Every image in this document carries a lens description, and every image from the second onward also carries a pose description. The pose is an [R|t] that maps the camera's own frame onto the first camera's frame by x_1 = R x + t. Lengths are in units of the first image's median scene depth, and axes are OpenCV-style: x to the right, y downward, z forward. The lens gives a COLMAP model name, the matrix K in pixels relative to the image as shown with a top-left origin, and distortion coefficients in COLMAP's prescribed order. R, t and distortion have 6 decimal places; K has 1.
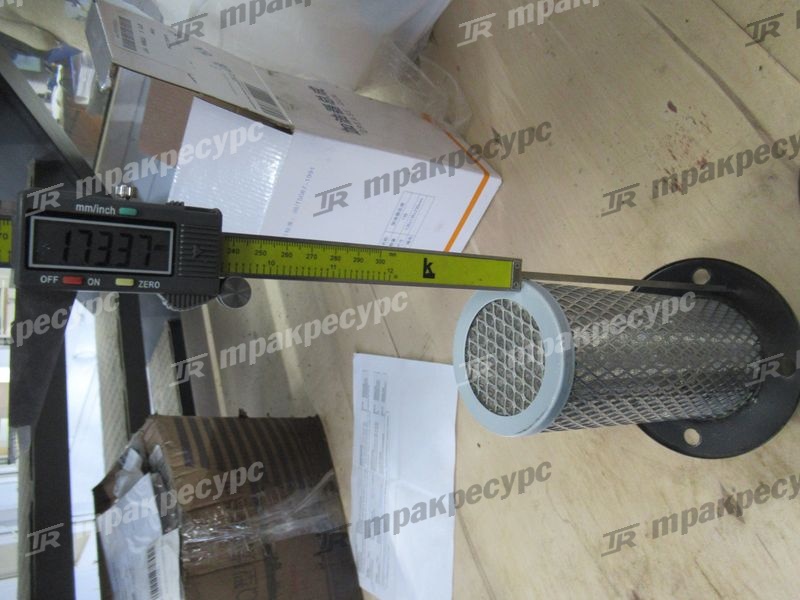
lens RADIAL K [[649.2, 0, 400.0], [0, 649.2, 275.7], [0, 0, 1]] dist [-0.000375, 0.015219]
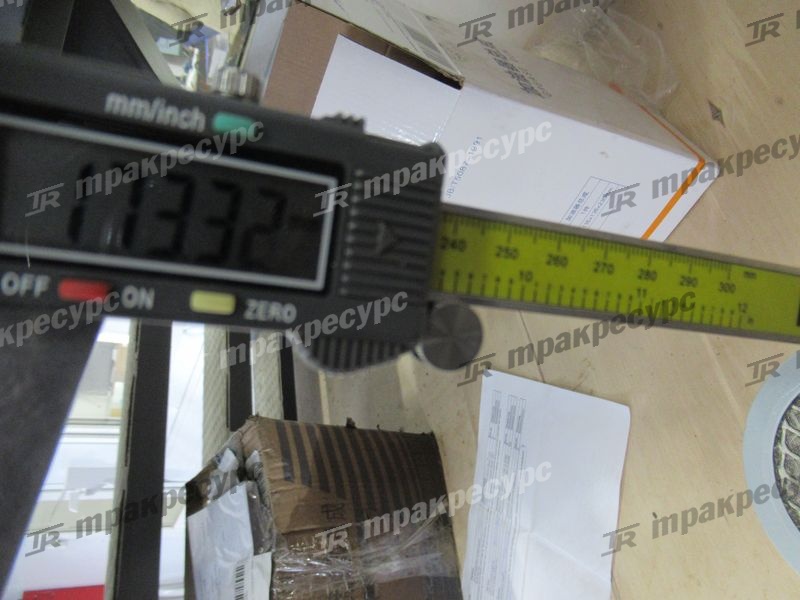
lens RADIAL K [[649.2, 0, 400.0], [0, 649.2, 275.7], [0, 0, 1]] dist [-0.000375, 0.015219]
pose [[0.984423, 0.083413, -0.154768, -0.065643], [-0.082132, 0.996514, 0.014663, -0.005883], [0.155451, -0.001723, 0.987842, 0.163200]]
